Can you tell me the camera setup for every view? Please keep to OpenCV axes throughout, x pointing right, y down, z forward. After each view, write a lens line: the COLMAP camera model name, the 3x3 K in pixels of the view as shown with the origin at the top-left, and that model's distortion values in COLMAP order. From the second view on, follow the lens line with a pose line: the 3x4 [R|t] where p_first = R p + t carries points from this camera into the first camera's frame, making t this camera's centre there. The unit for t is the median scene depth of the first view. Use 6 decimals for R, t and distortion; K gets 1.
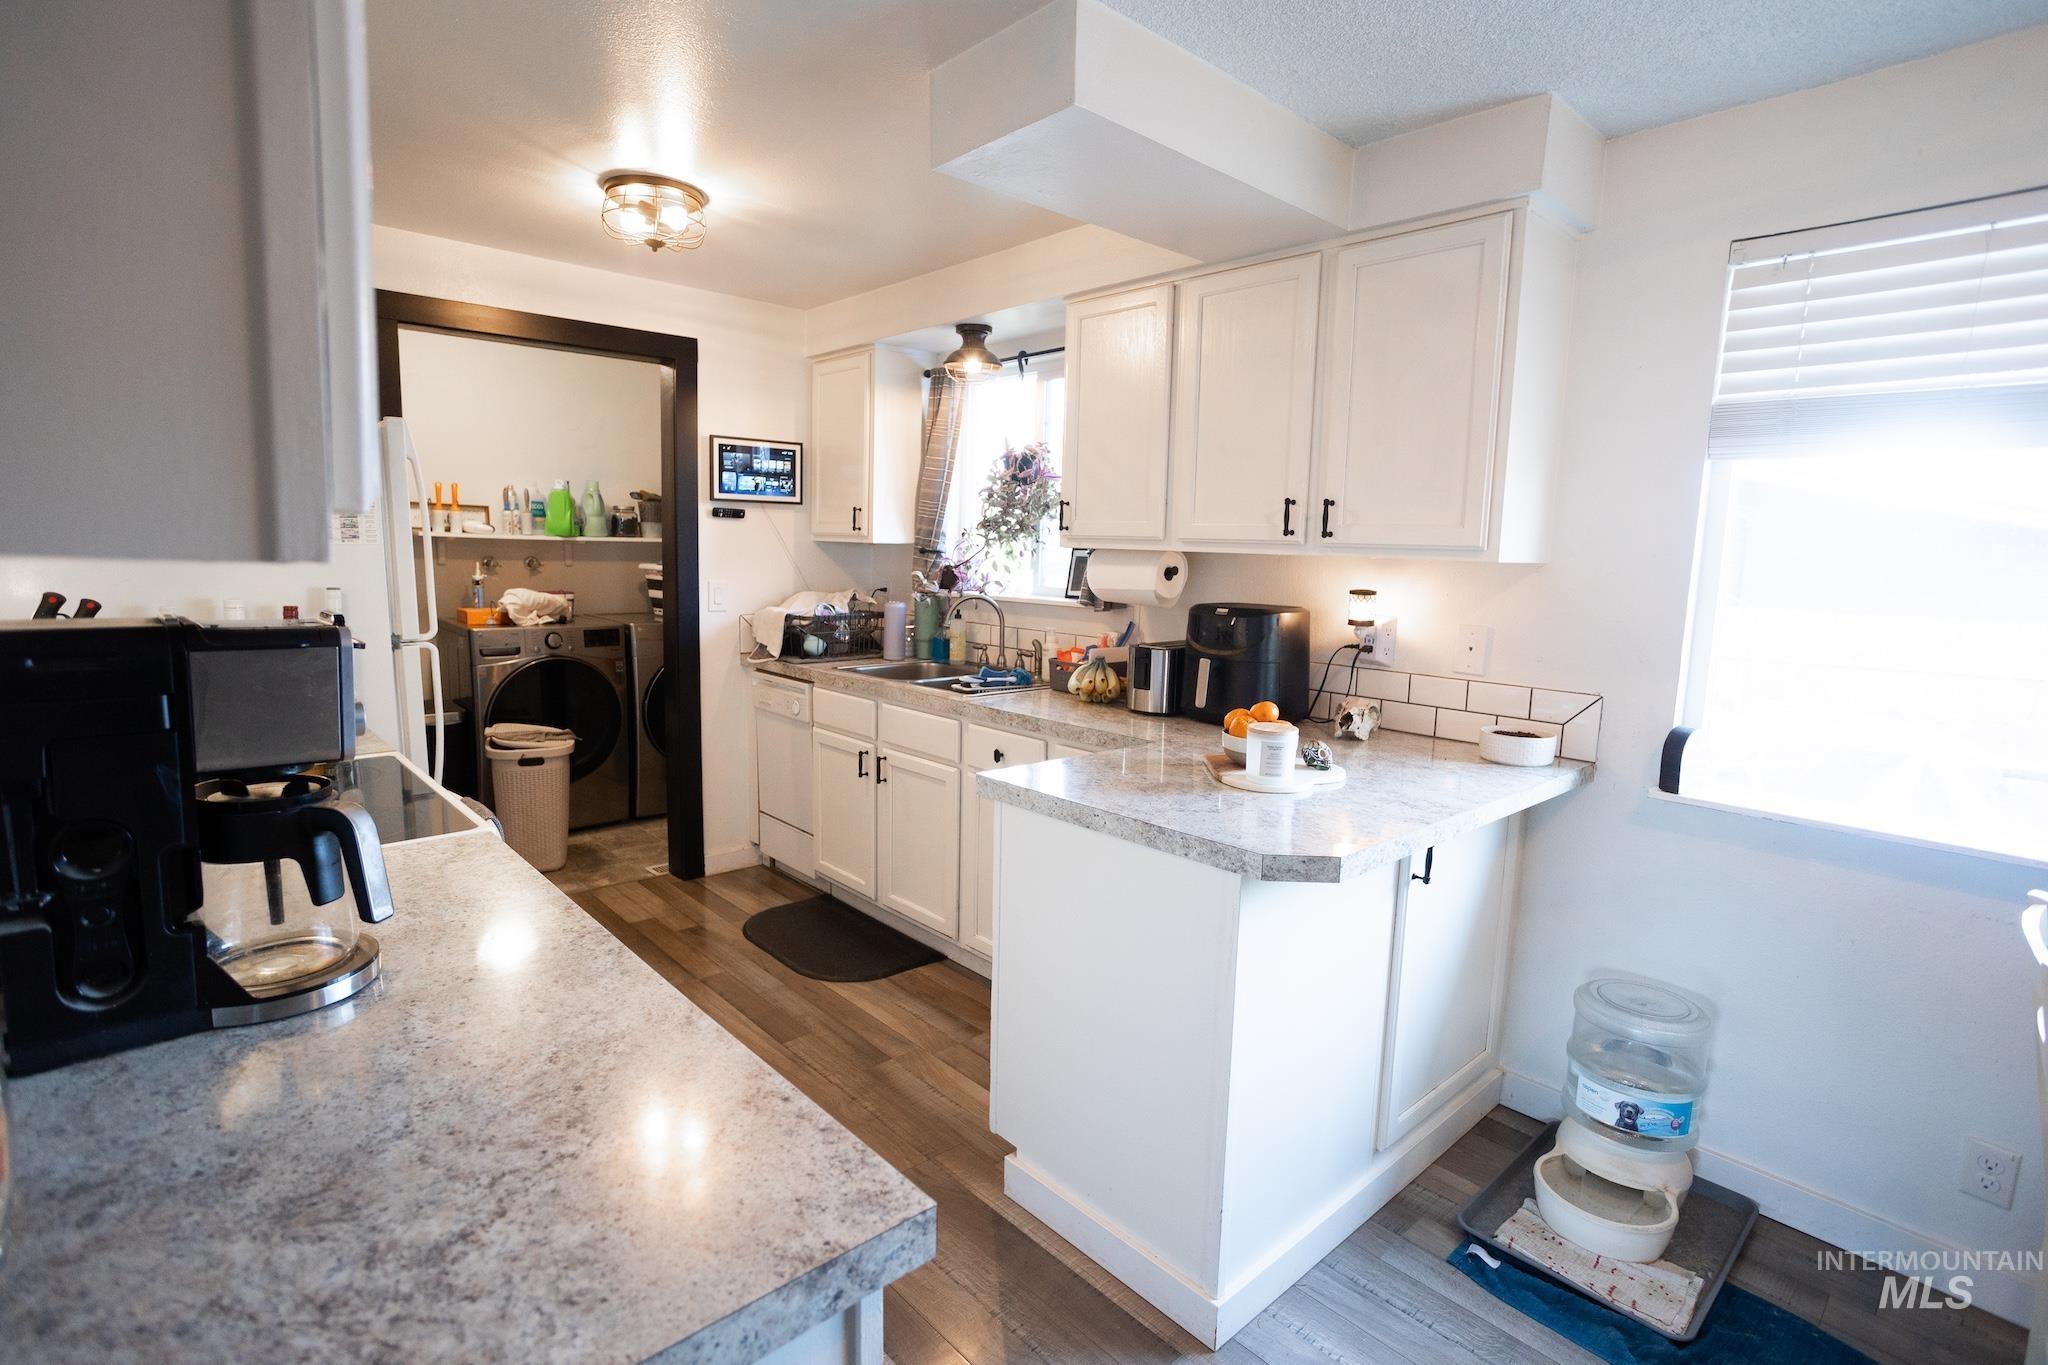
lens RADIAL K [[975.7, 0, 1024.0], [0, 975.7, 682.5], [0, 0, 1]] dist [0.002102, 0.000303]
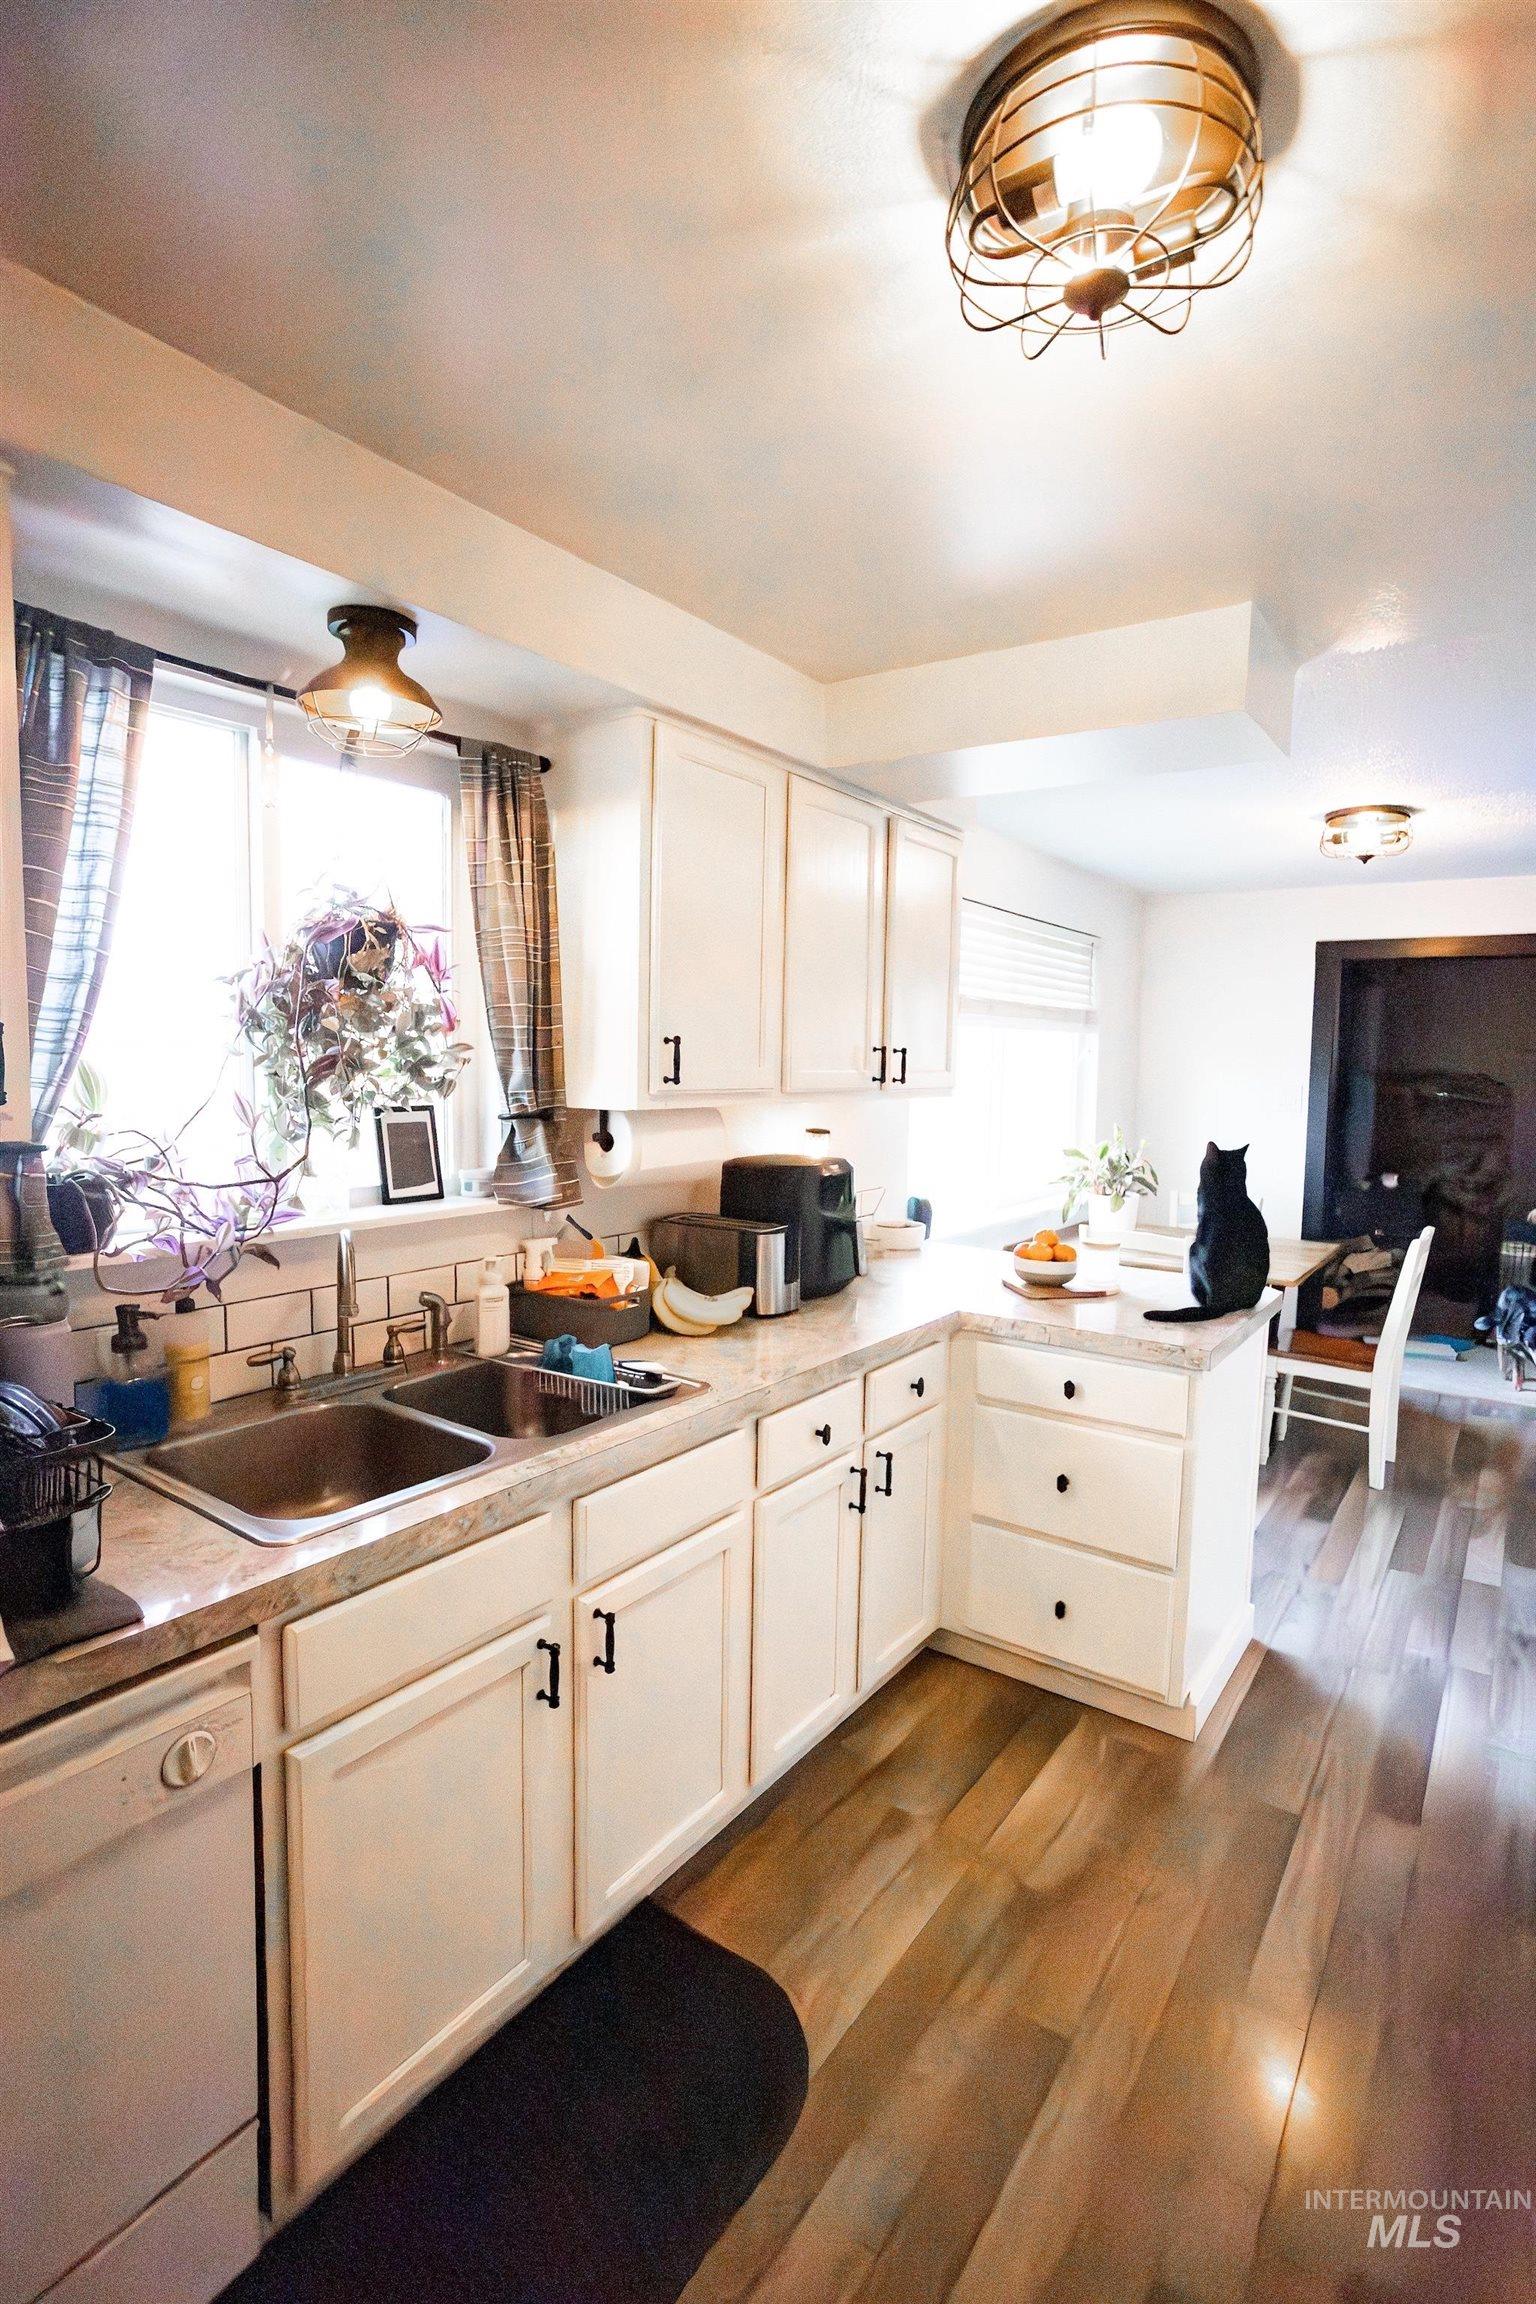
lens RADIAL K [[1097.7, 0, 768.0], [0, 1097.7, 1152.0], [0, 0, 1]] dist [0.002102, 0.000303]
pose [[-0.207267, -0.110373, 0.972038, -0.791408], [0.109011, 0.984821, 0.135069, -0.240918], [-0.972192, 0.133958, -0.192089, 1.258065]]
